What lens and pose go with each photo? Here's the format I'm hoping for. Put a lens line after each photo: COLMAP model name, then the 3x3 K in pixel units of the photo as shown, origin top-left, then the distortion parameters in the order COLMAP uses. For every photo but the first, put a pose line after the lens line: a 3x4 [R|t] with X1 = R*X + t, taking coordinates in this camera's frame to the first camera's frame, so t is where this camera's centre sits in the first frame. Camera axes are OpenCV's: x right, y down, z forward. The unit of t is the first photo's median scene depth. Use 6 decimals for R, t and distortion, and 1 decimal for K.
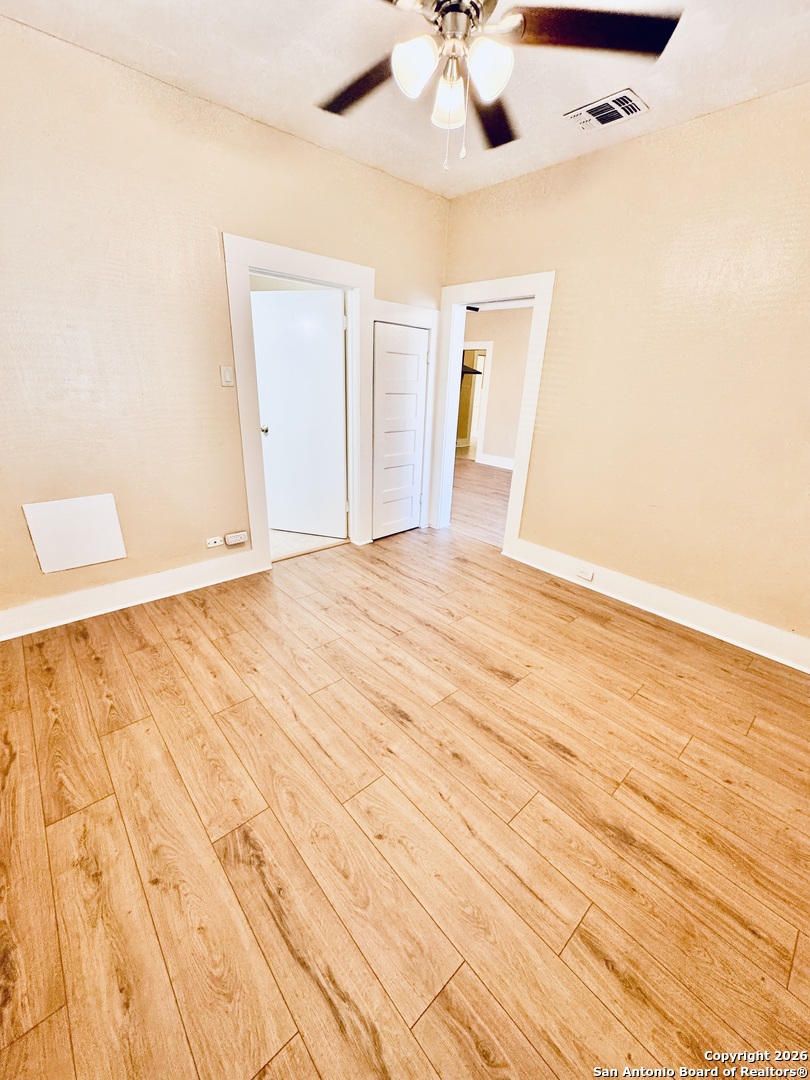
lens RADIAL K [[431.8, 0, 404.4], [0, 431.8, 534.6], [0, 0, 1]] dist [-0.002000, 0.000244]
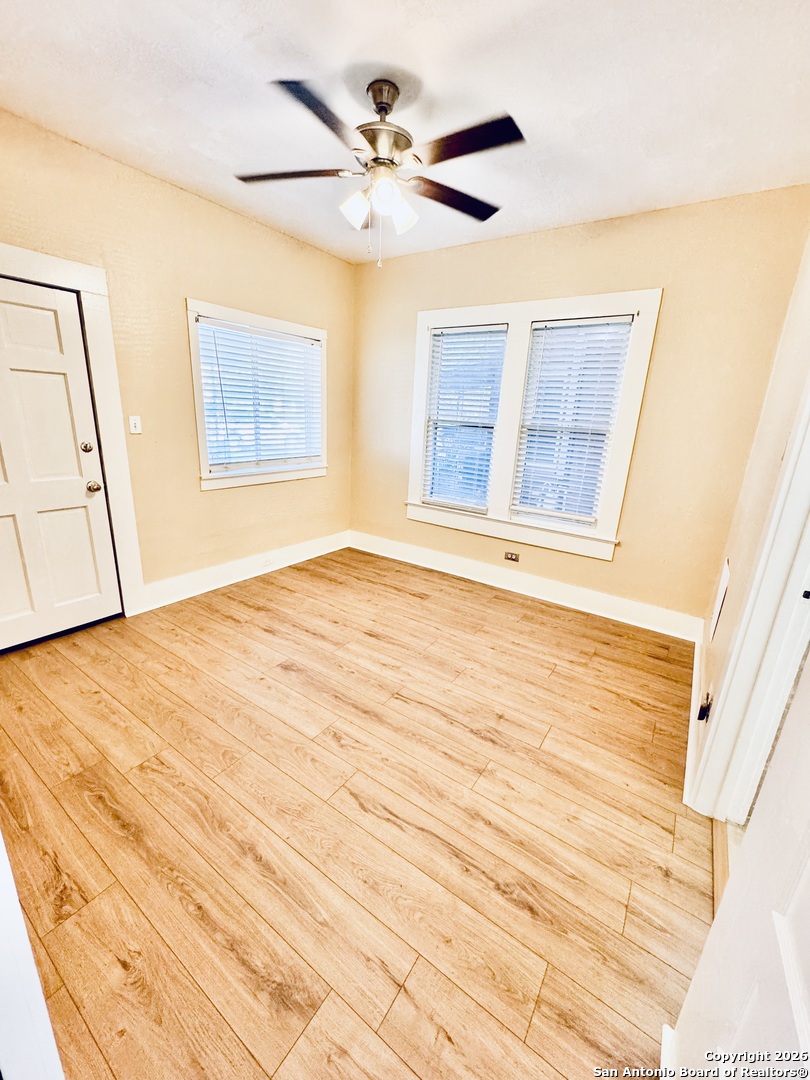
lens RADIAL K [[431.8, 0, 404.5], [0, 431.8, 545.0], [0, 0, 1]] dist [-0.002000, 0.000244]
pose [[-0.967568, -0.016986, -0.252039, 0.214803], [-0.165007, 0.797965, 0.579676, -0.577558], [0.191272, 0.602464, -0.774889, 1.606044]]
